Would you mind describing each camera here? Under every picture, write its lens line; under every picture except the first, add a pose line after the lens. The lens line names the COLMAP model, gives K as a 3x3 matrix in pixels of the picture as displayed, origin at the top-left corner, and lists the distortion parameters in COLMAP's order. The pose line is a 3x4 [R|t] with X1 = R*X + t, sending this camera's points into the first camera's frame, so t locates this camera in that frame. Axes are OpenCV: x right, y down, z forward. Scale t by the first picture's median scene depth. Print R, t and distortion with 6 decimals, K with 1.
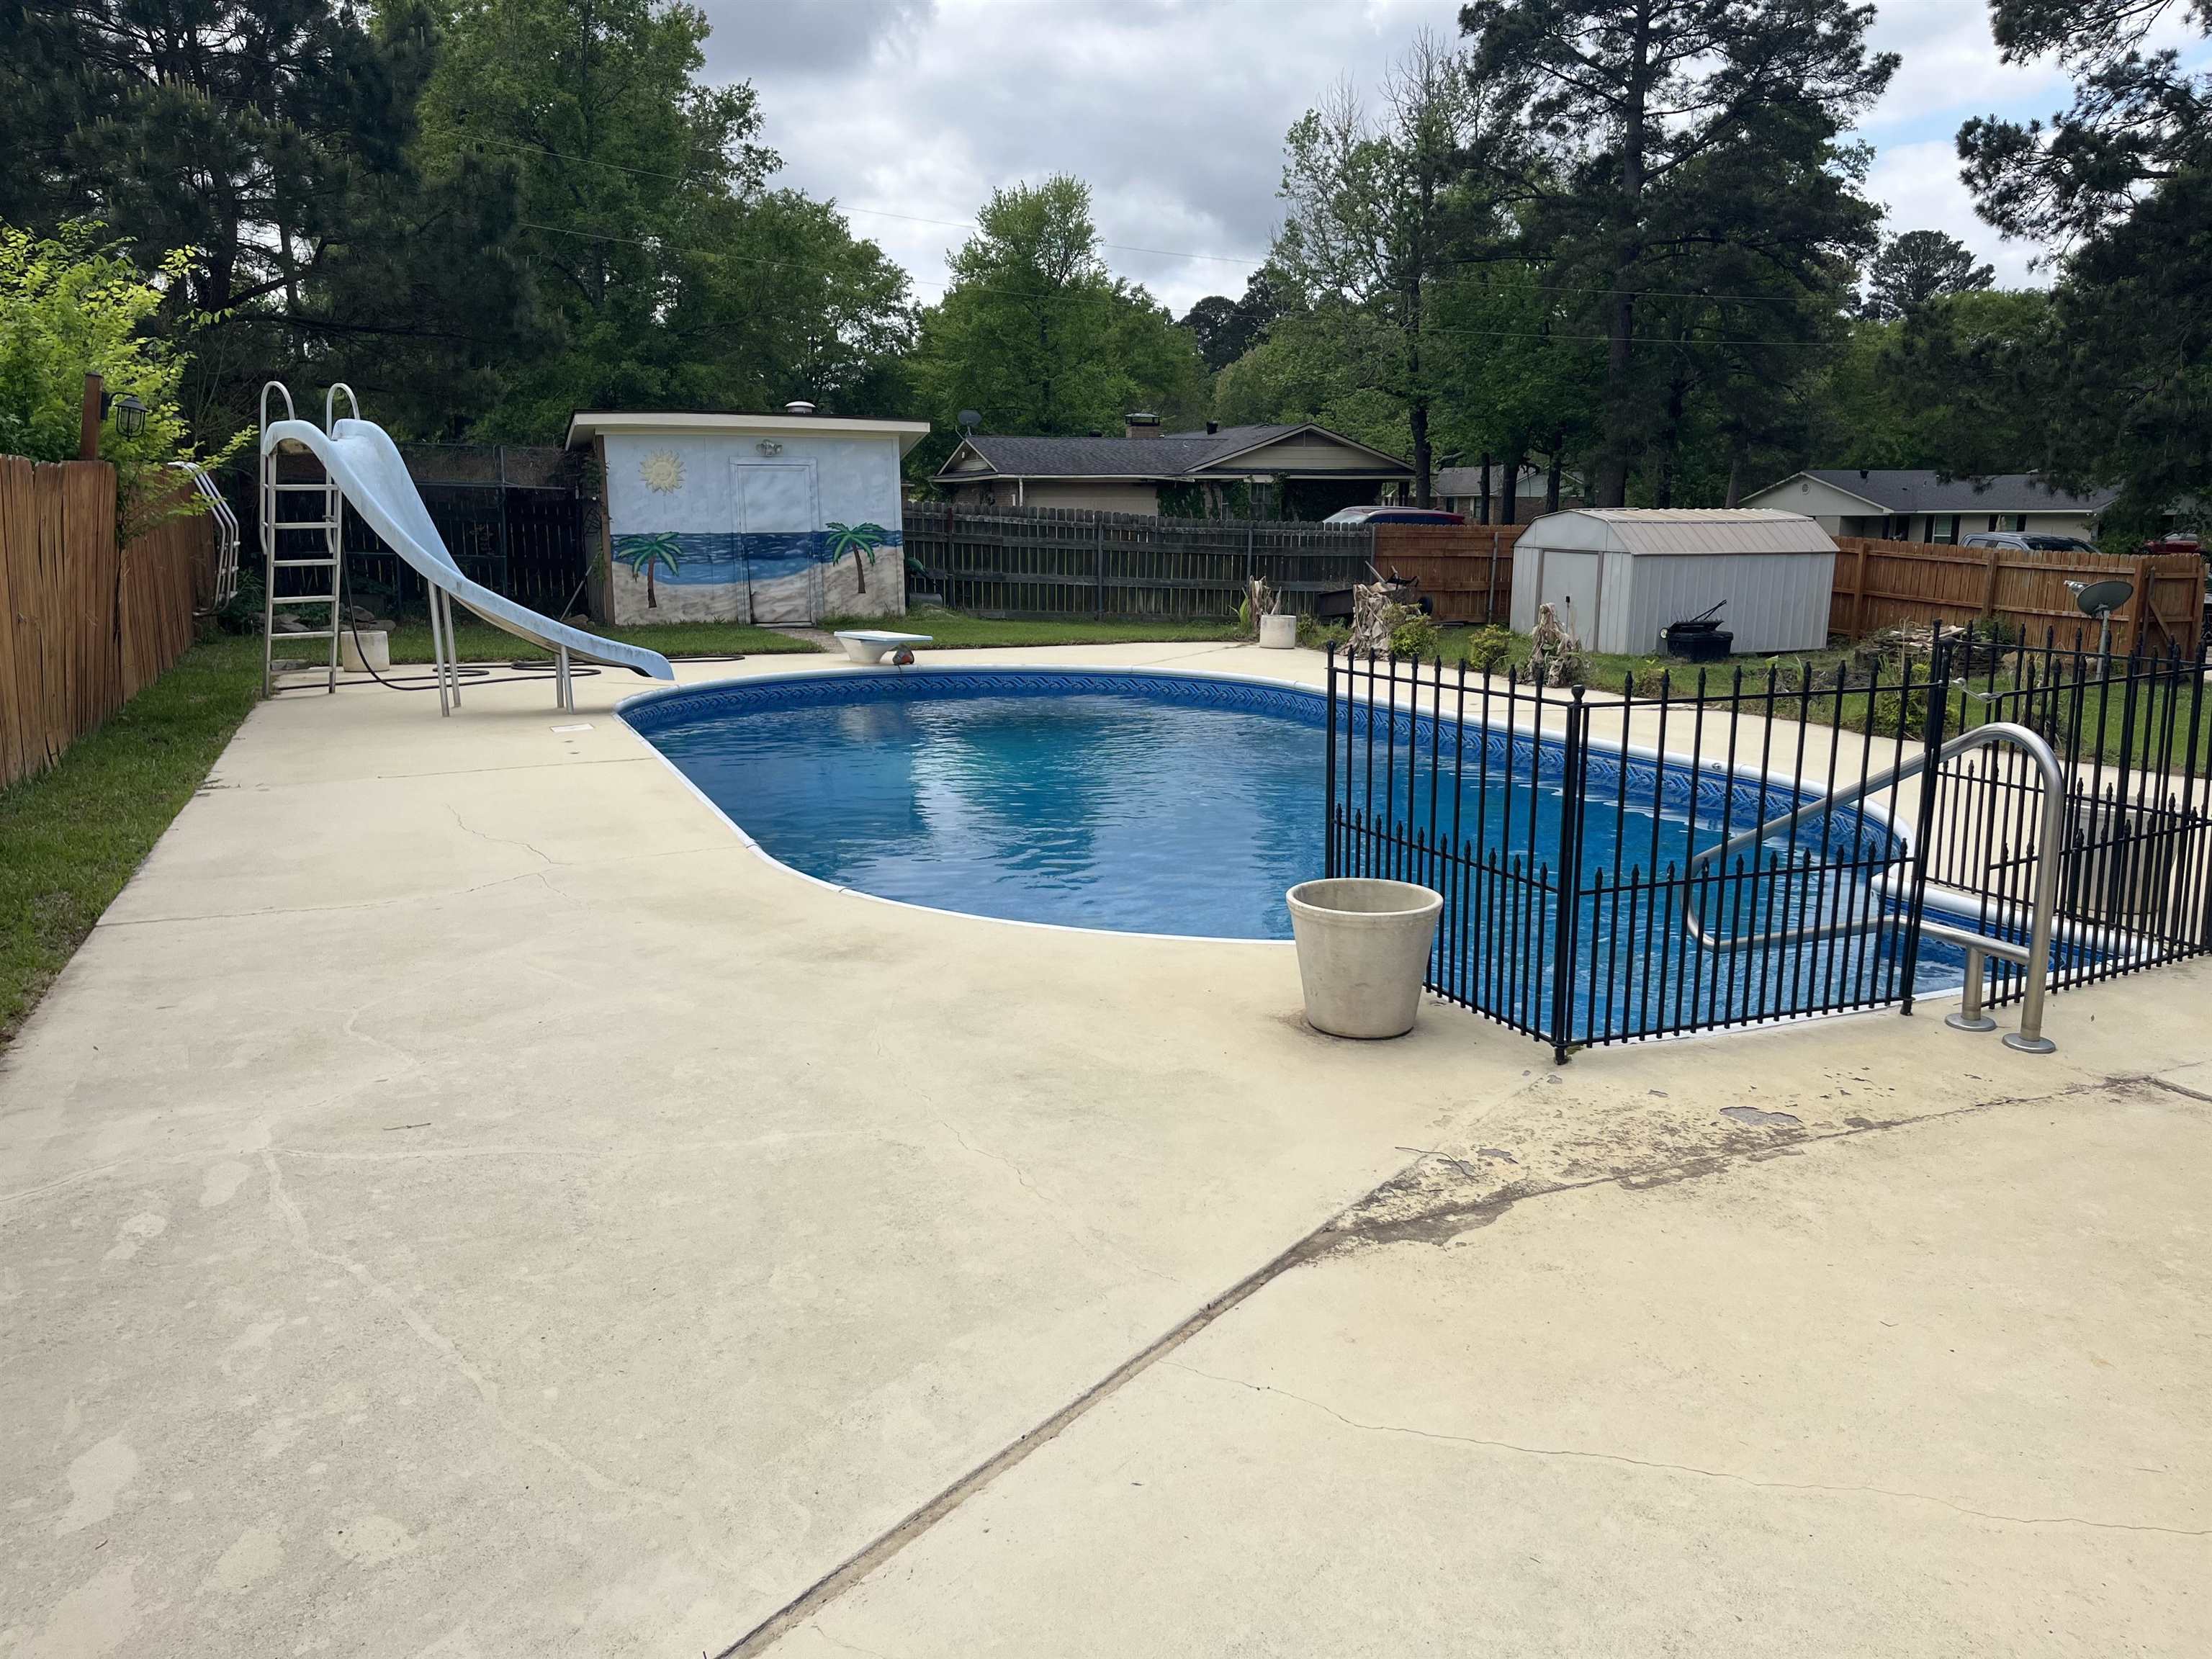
lens RADIAL K [[1666.6, 0, 1103.9], [0, 1666.6, 825.9], [0, 0, 1]] dist [0.062403, -0.086111]
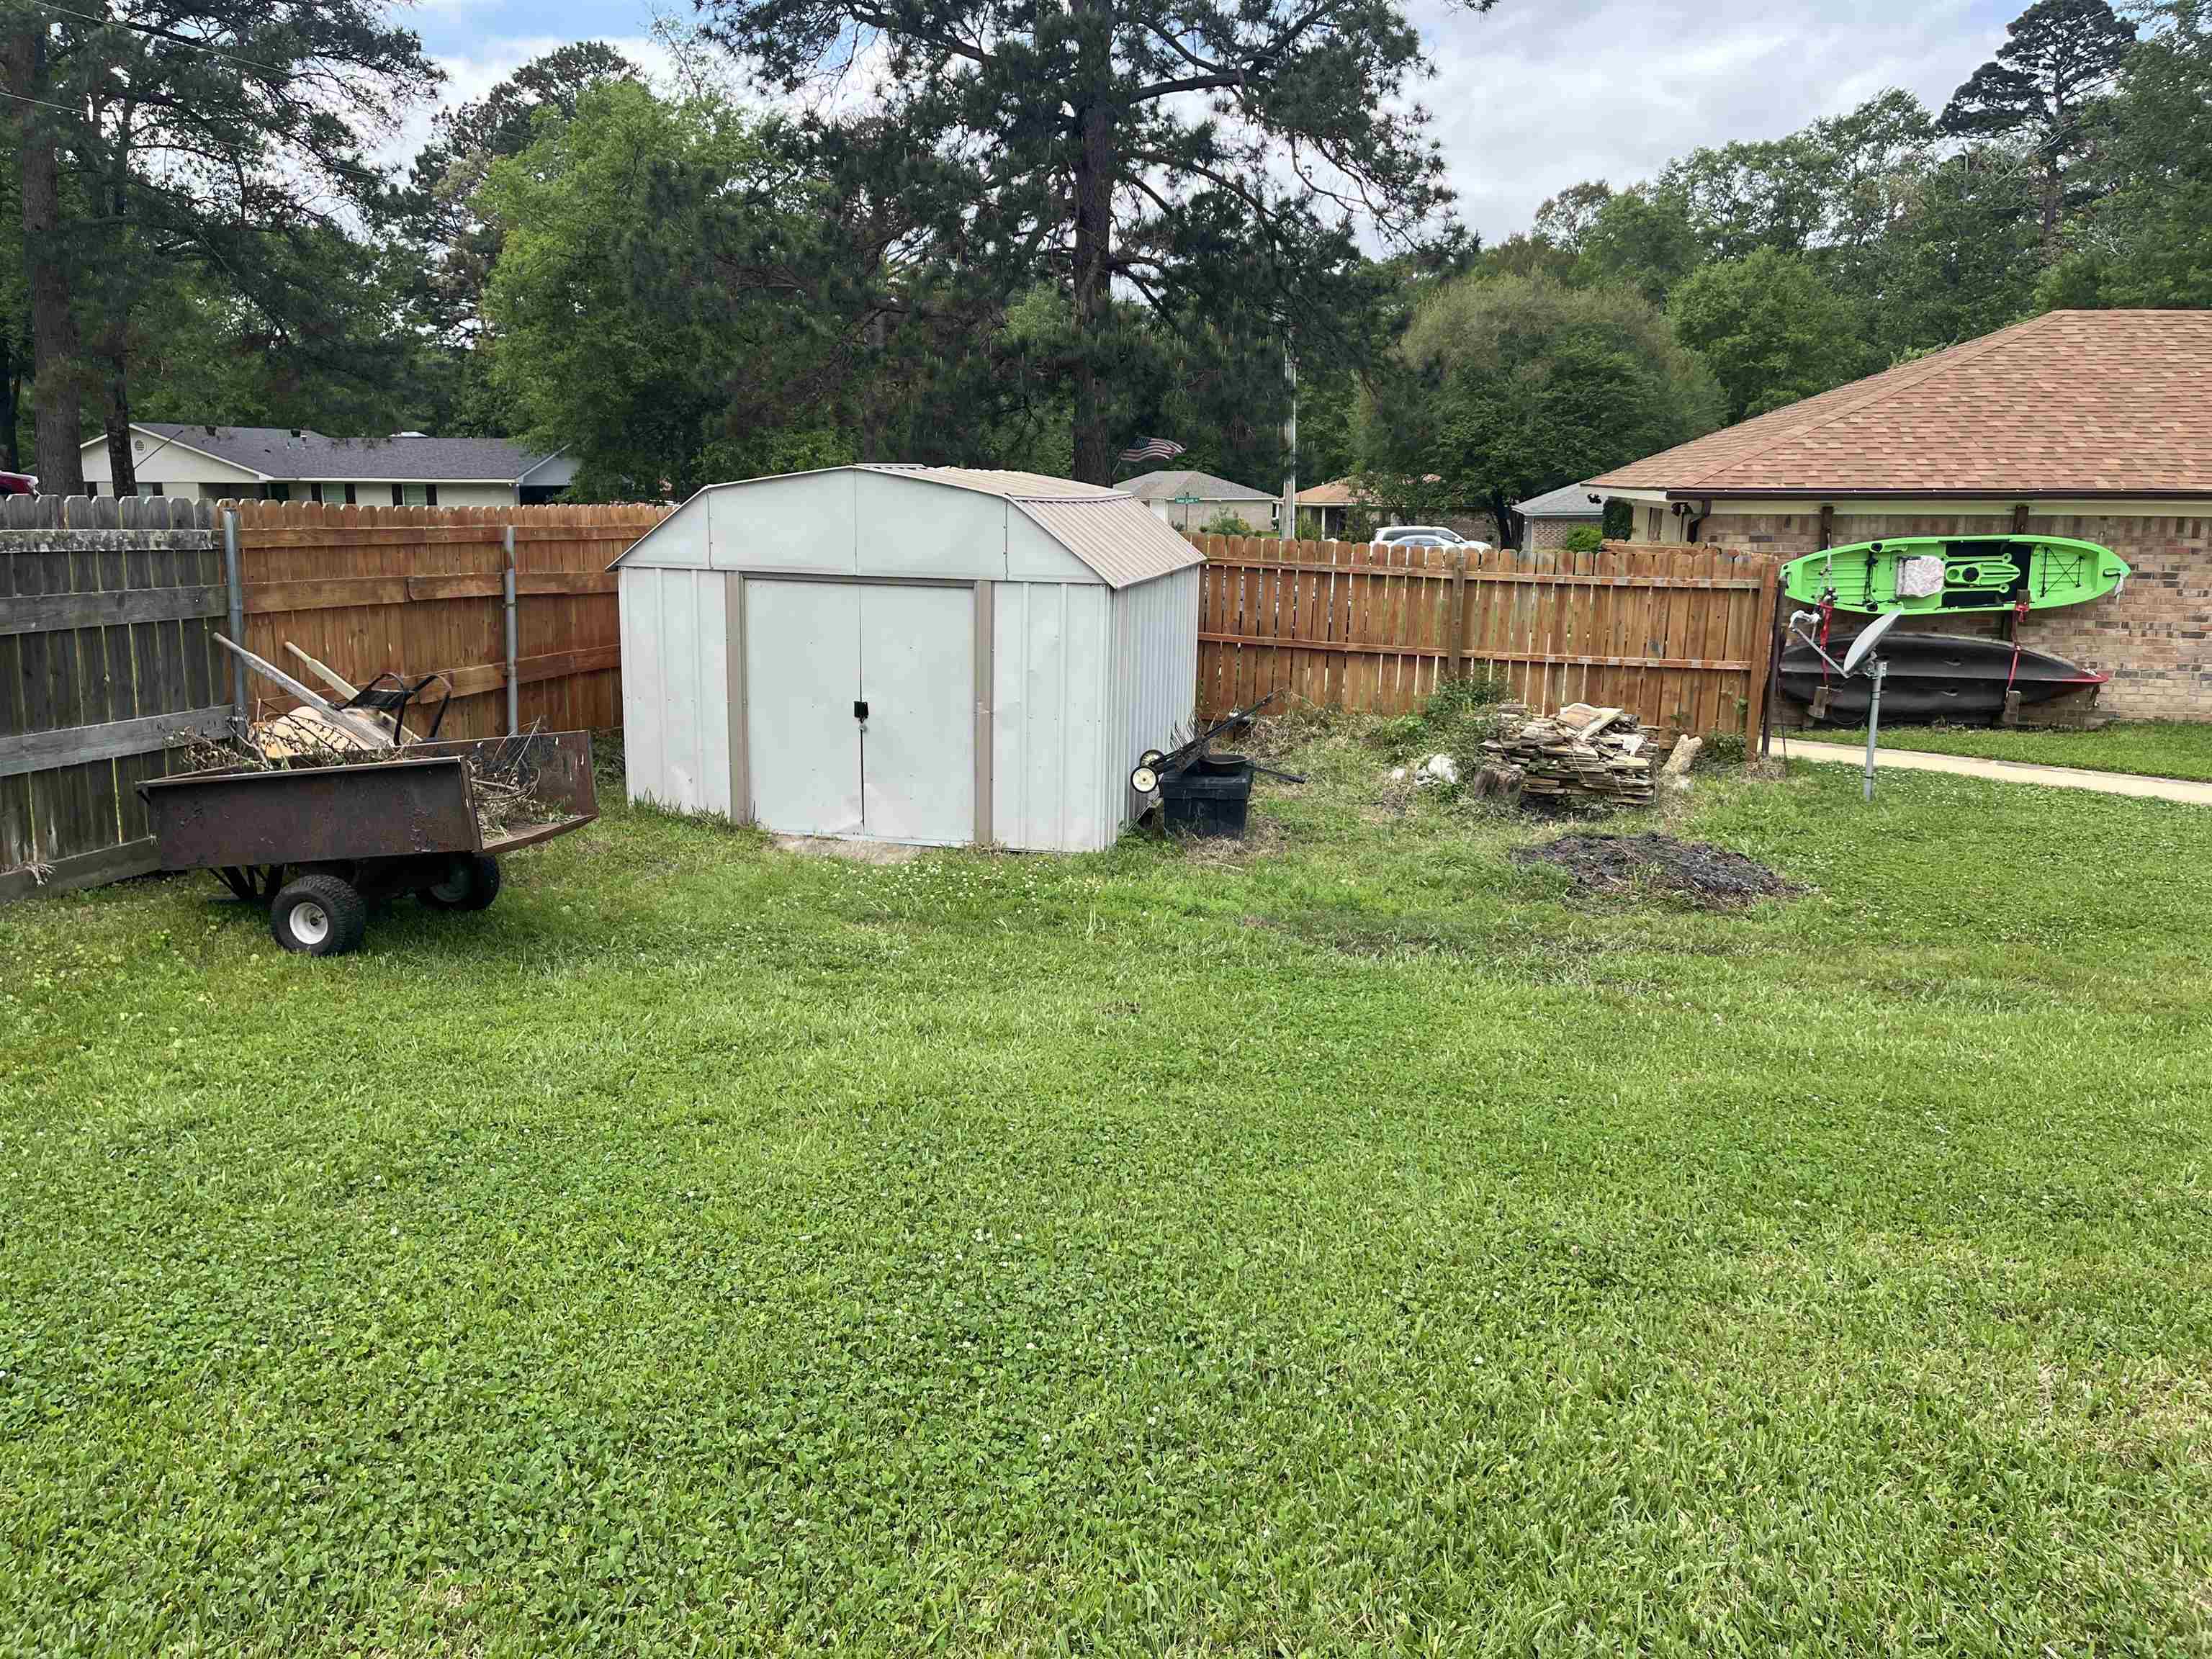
lens RADIAL K [[1666.6, 0, 1101.1], [0, 1666.6, 826.2], [0, 0, 1]] dist [0.062403, -0.086111]
pose [[0.541956, -0.164397, 0.824171, -0.001705], [0.149213, 0.983922, 0.098144, -0.133146], [-0.827054, 0.069787, 0.557773, 0.725485]]
